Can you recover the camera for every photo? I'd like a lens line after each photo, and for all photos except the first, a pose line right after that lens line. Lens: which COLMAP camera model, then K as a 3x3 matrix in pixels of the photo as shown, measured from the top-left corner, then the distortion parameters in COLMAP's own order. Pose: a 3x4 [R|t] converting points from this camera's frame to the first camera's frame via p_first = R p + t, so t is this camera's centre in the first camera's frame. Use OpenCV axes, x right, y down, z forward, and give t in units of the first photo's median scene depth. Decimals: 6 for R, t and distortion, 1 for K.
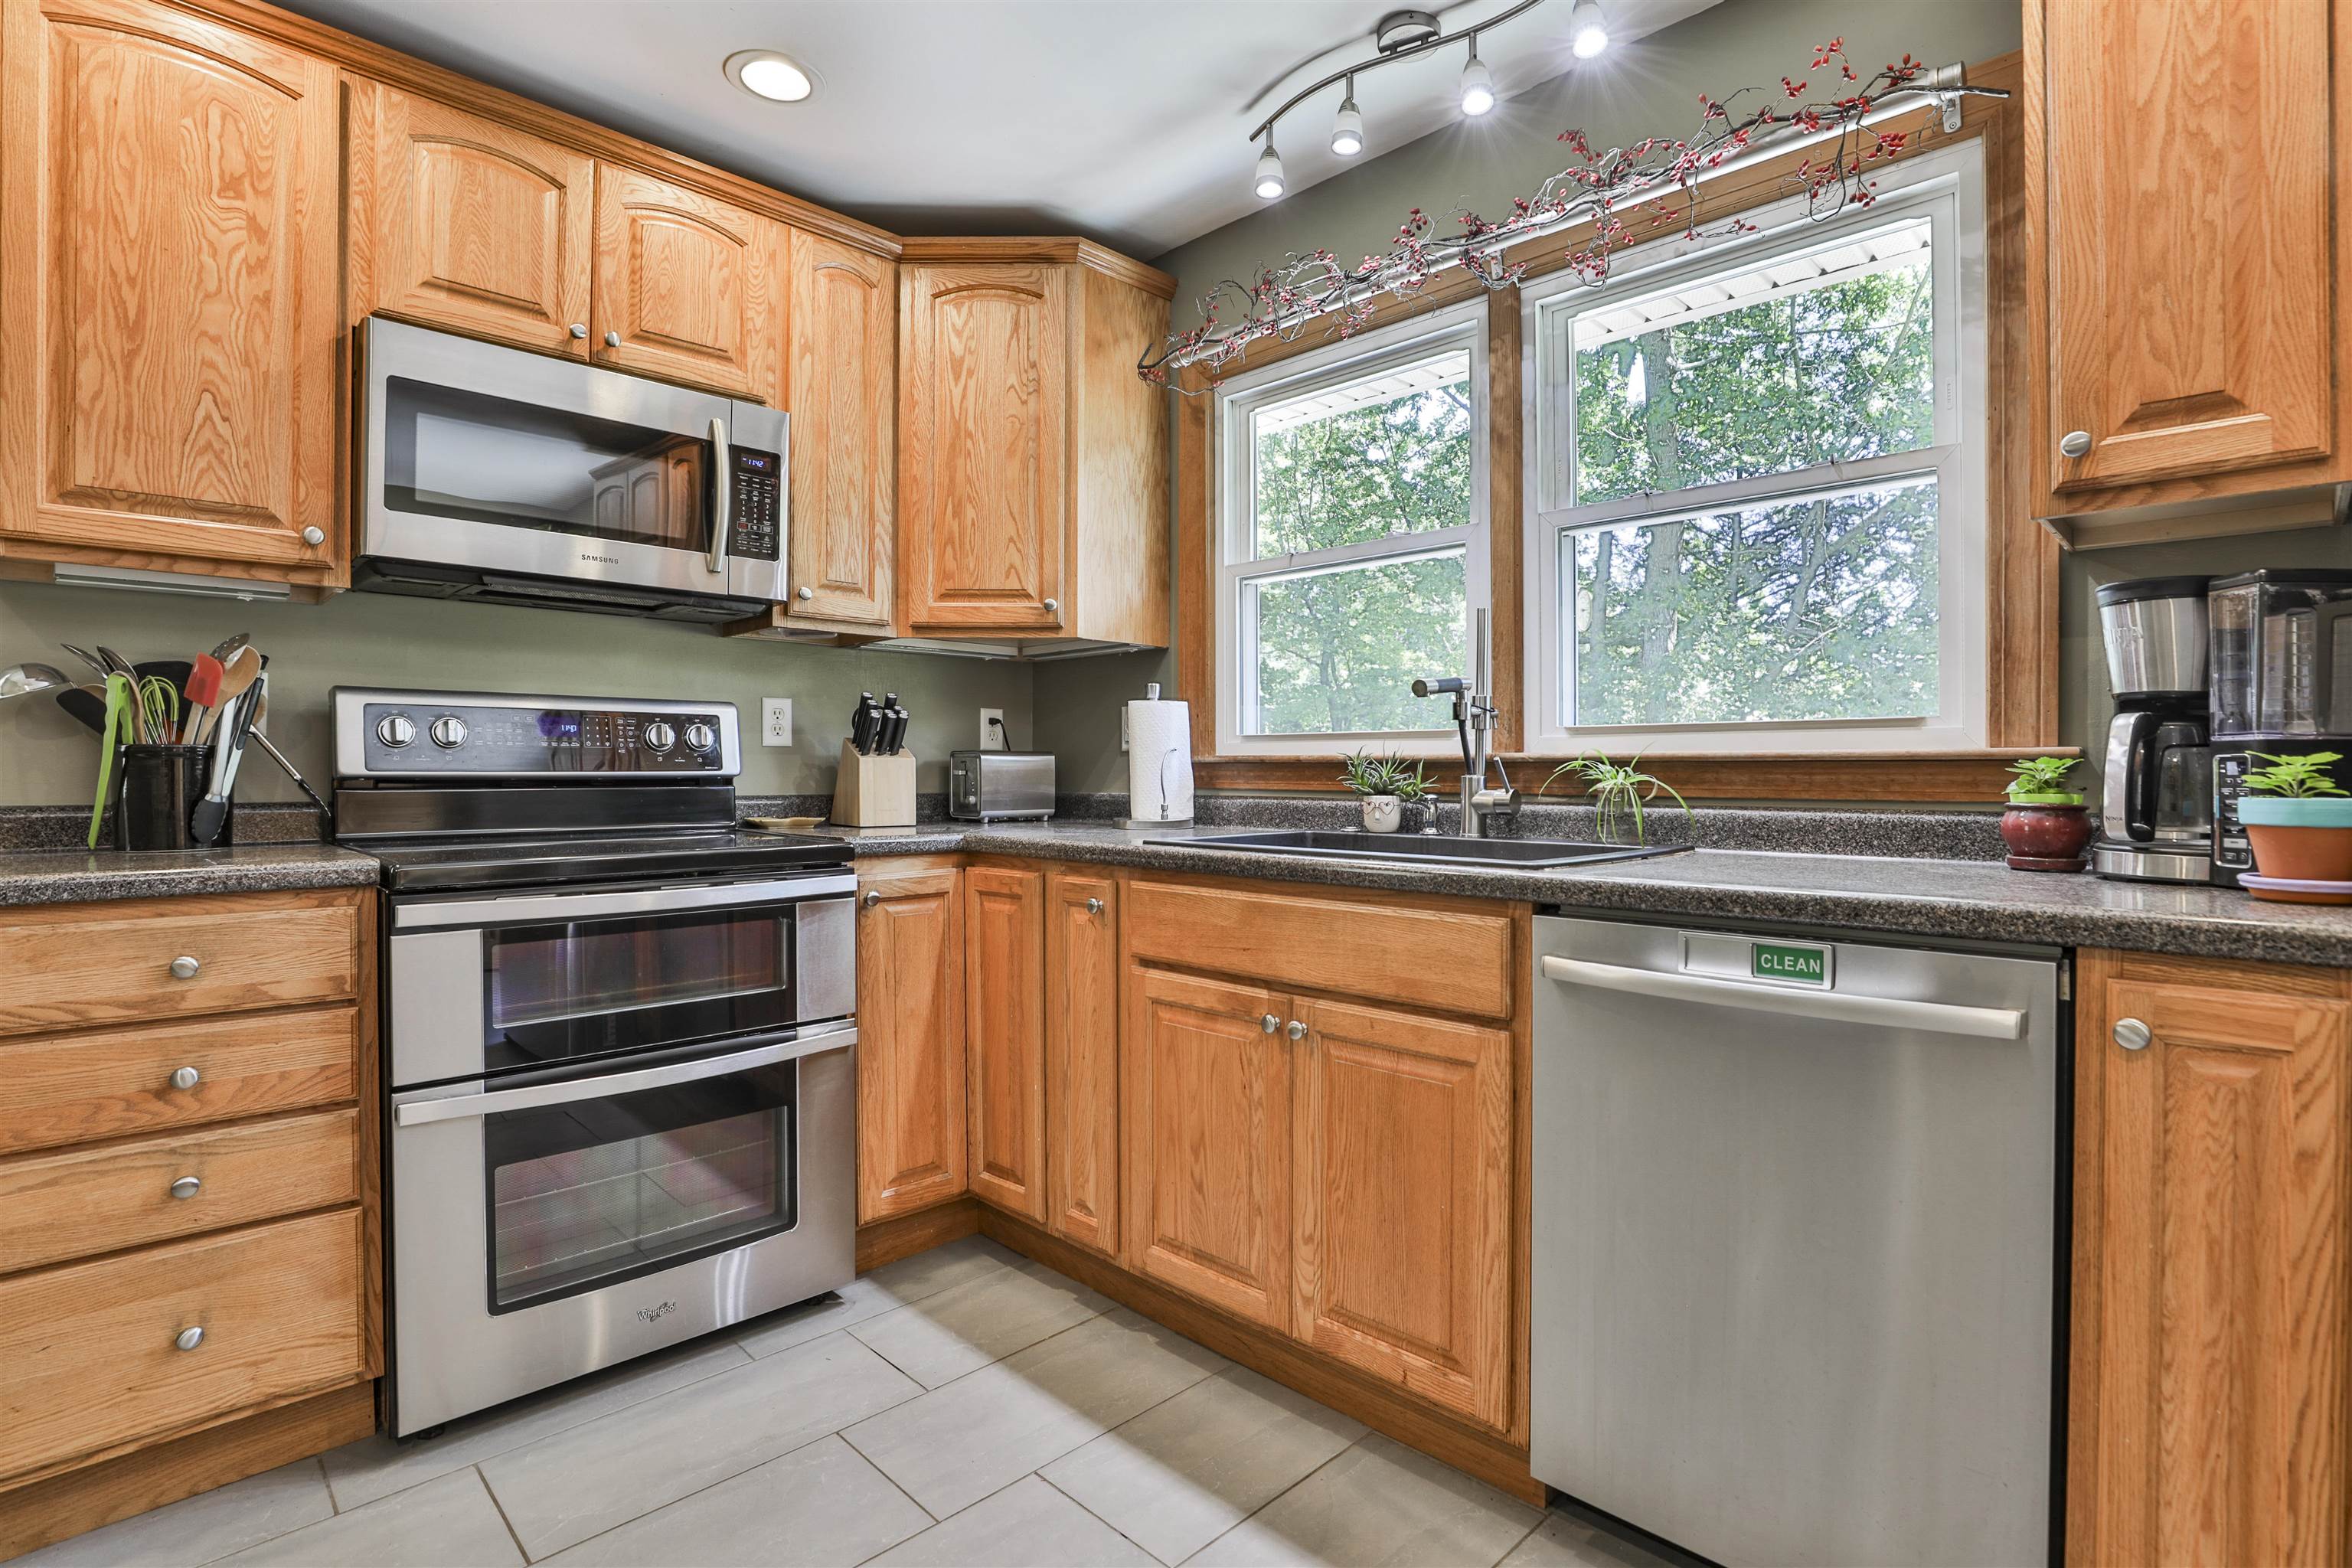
lens RADIAL K [[1128.7, 0, 1167.0], [0, 1128.7, 776.5], [0, 0, 1]] dist [-0.052114, 0.018518]
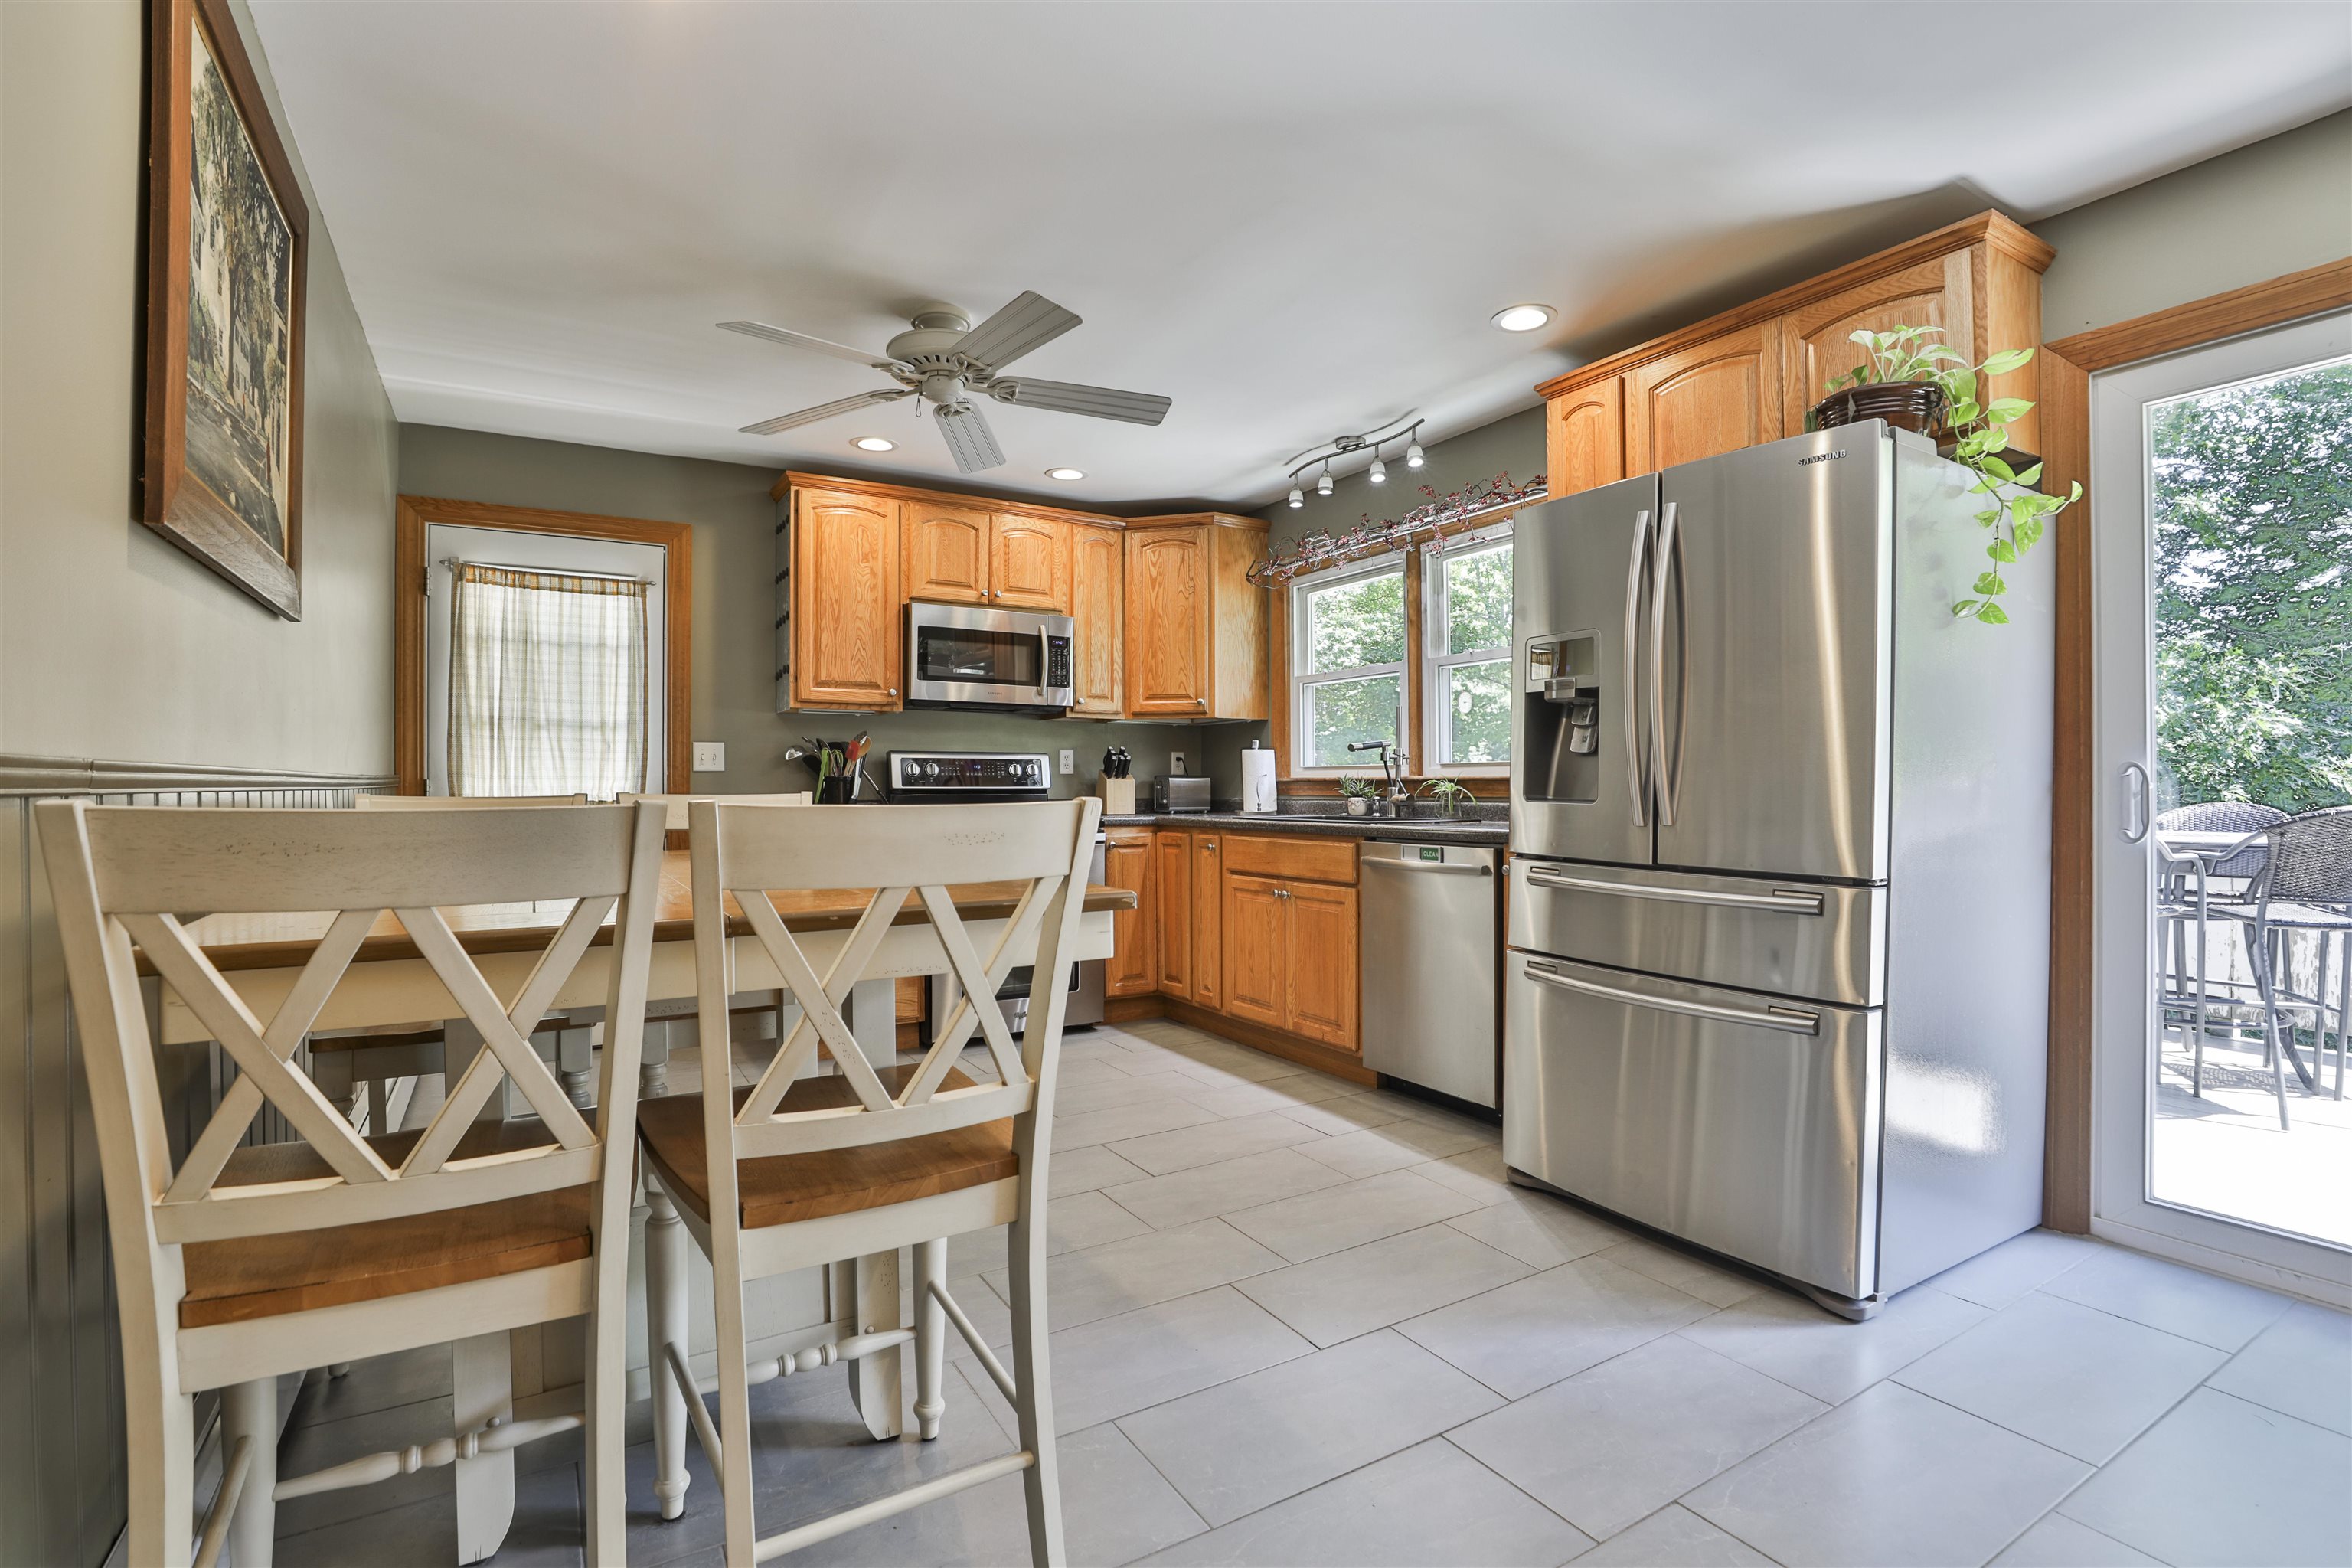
lens RADIAL K [[1105.6, 0, 1176.0], [0, 1105.6, 784.0], [0, 0, 1]] dist [-0.044979, 0.012708]
pose [[0.978434, -0.003776, -0.206527, 0.295679], [0.002025, 0.999960, -0.008690, 0.009648], [0.206551, 0.008084, 0.978402, -1.050803]]
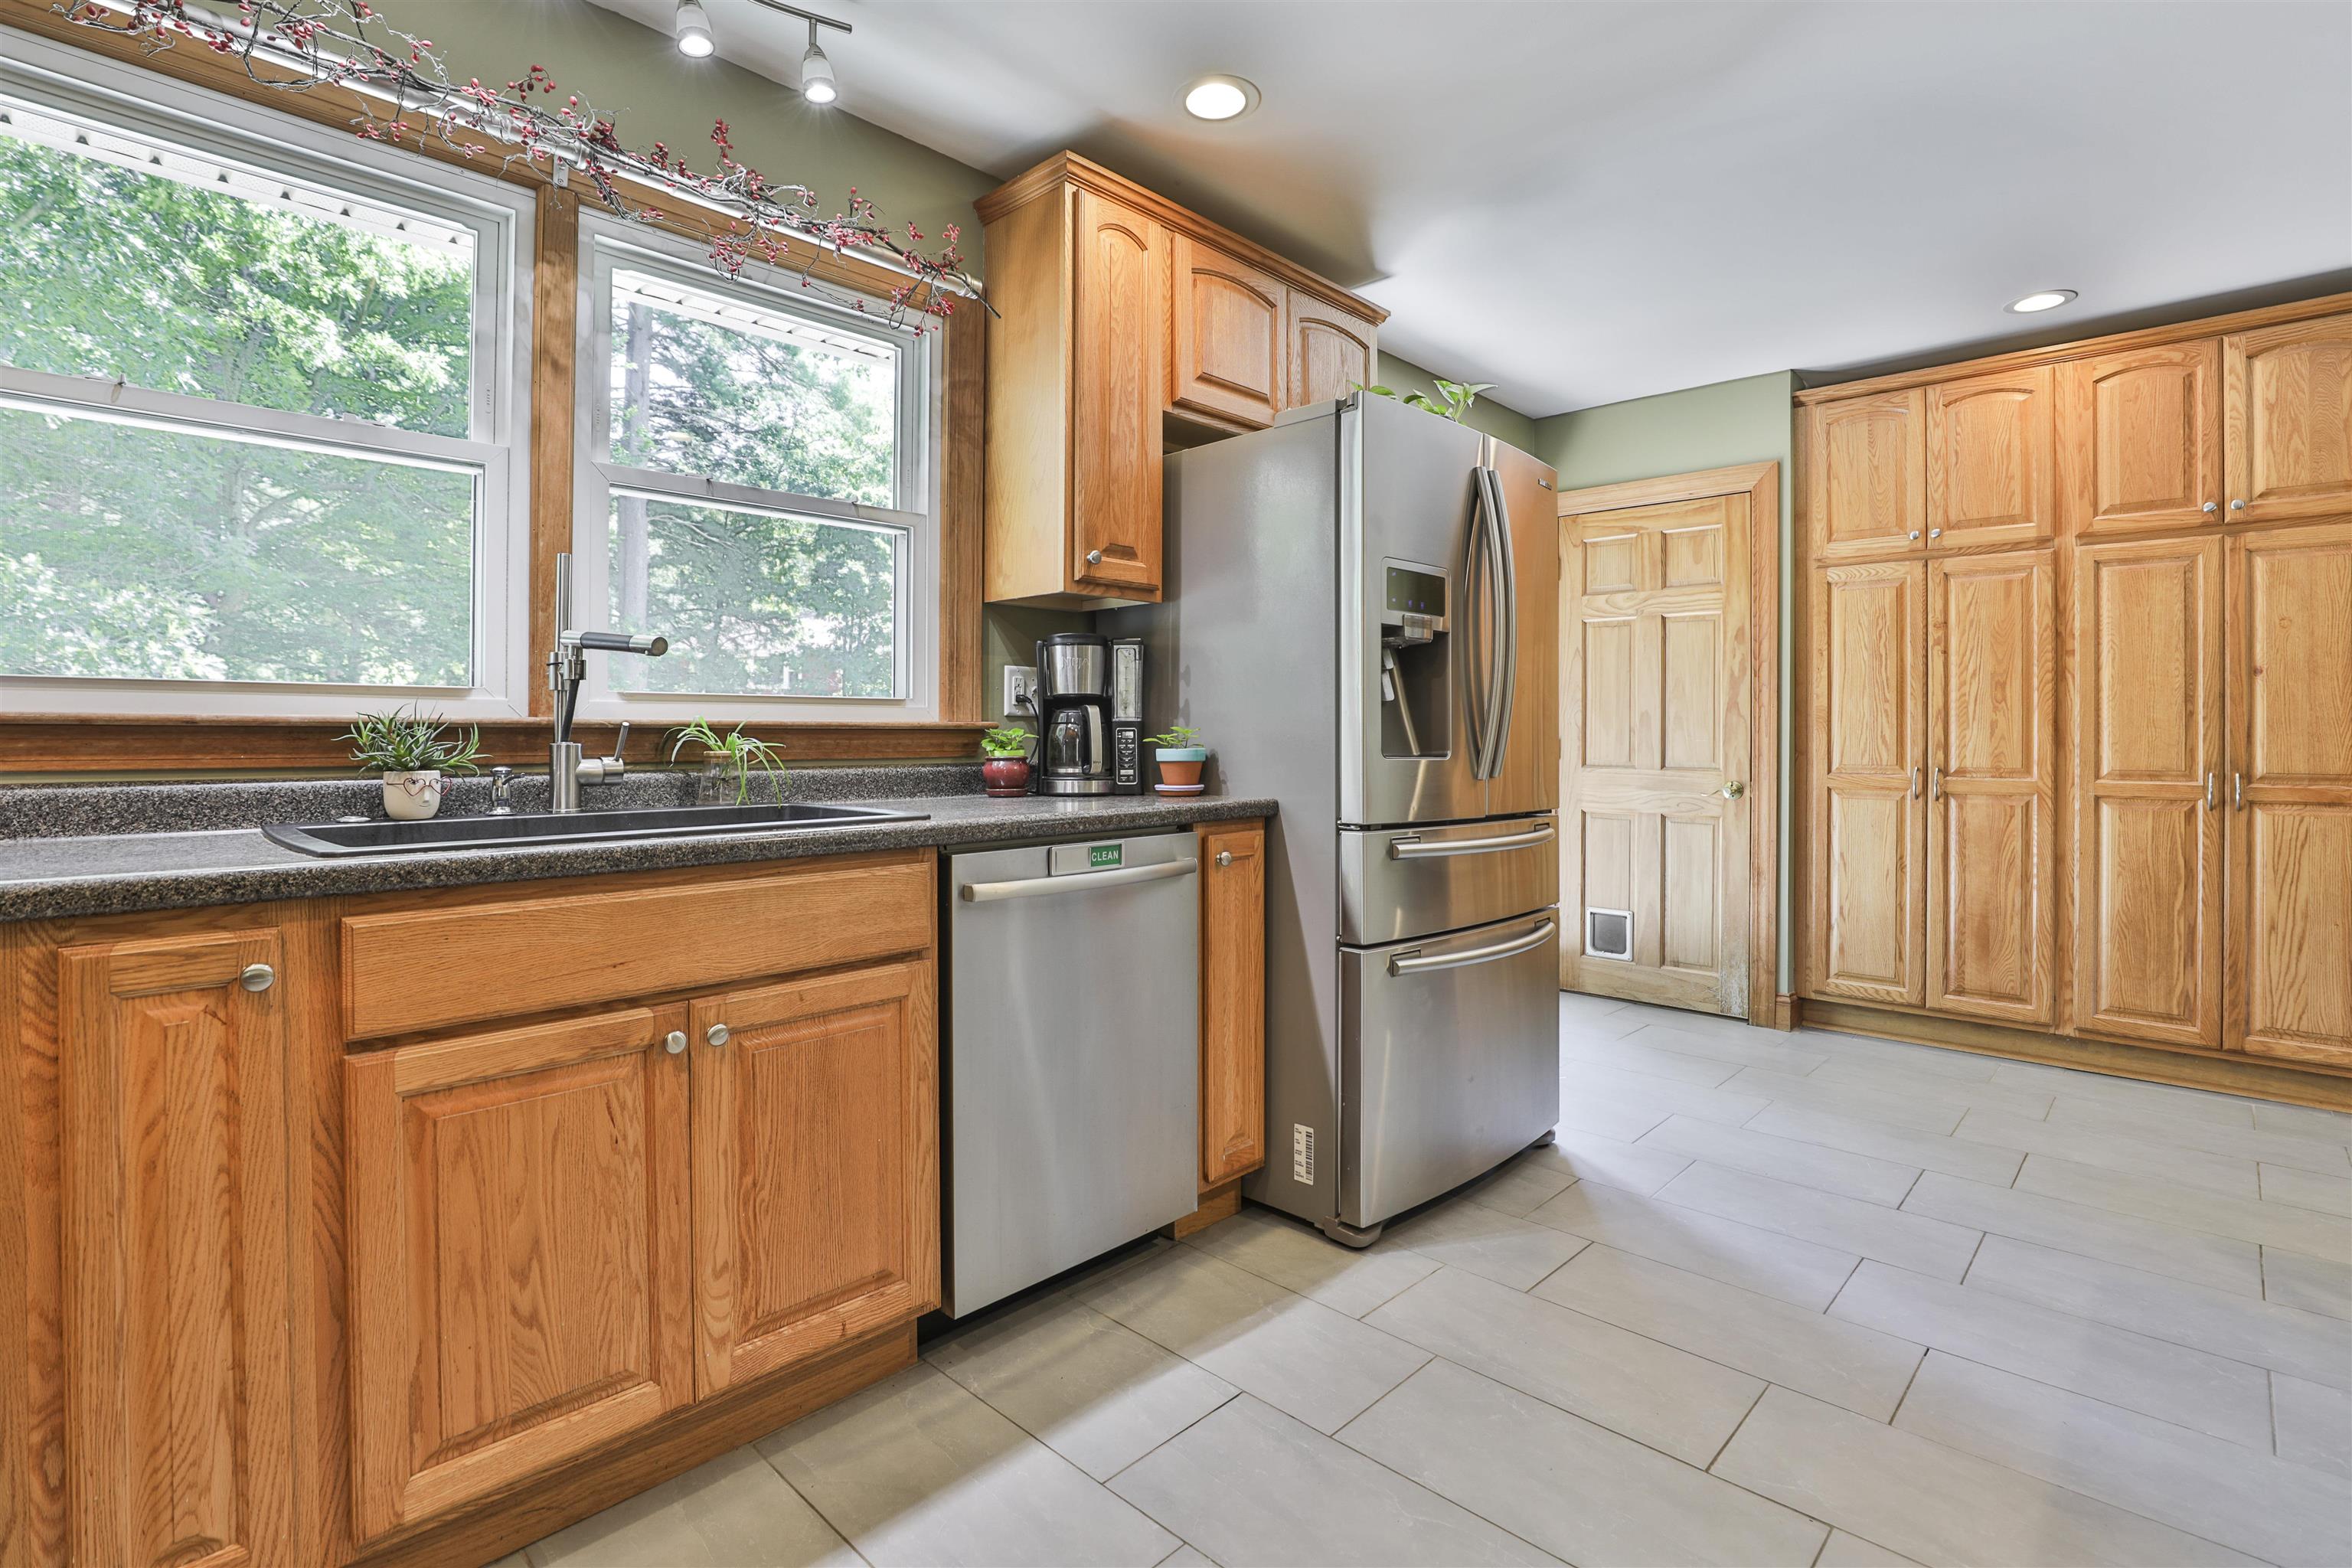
lens RADIAL K [[1085.3, 0, 1245.1], [0, 1085.3, 736.2], [0, 0, 1]] dist [-0.030861, 0.000030]
pose [[-0.067114, -0.000993, 0.997745, -0.591469], [0.005427, 0.999984, 0.001360, -0.004216], [-0.997731, 0.005506, -0.067108, 0.514975]]
